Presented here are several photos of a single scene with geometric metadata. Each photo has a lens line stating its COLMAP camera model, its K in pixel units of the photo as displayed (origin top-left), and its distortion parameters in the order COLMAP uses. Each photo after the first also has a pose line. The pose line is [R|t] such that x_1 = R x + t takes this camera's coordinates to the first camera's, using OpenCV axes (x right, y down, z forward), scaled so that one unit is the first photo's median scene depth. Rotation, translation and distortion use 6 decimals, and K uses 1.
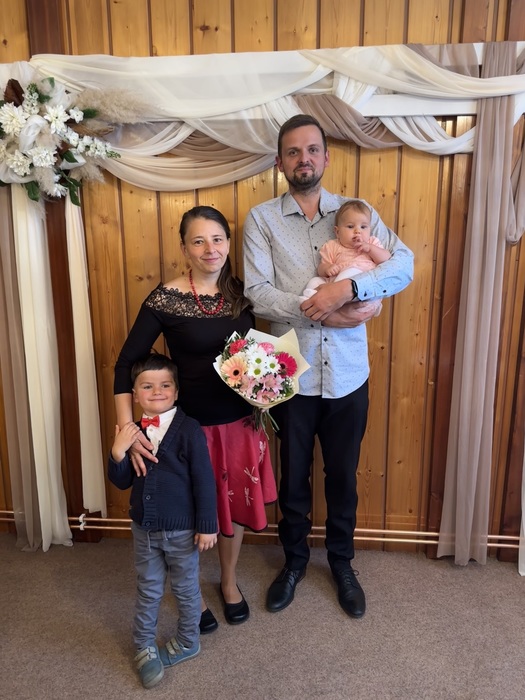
lens RADIAL K [[559.3, 0, 260.3], [0, 559.3, 346.8], [0, 0, 1]] dist [0.037980, -0.040667]
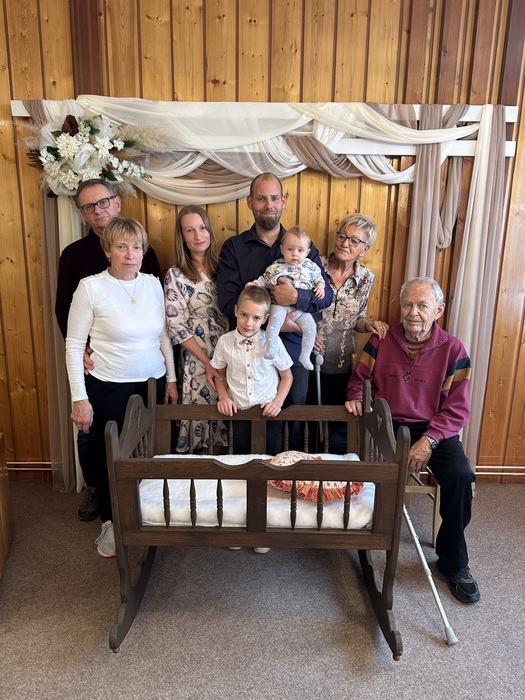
lens RADIAL K [[523.5, 0, 253.7], [0, 523.5, 350.6], [0, 0, 1]] dist [0.043484, -0.046543]
pose [[0.993461, -0.005002, 0.114059, -0.156397], [0.005248, 0.999985, -0.001854, 0.065490], [-0.114047, 0.002440, 0.993472, -0.235531]]
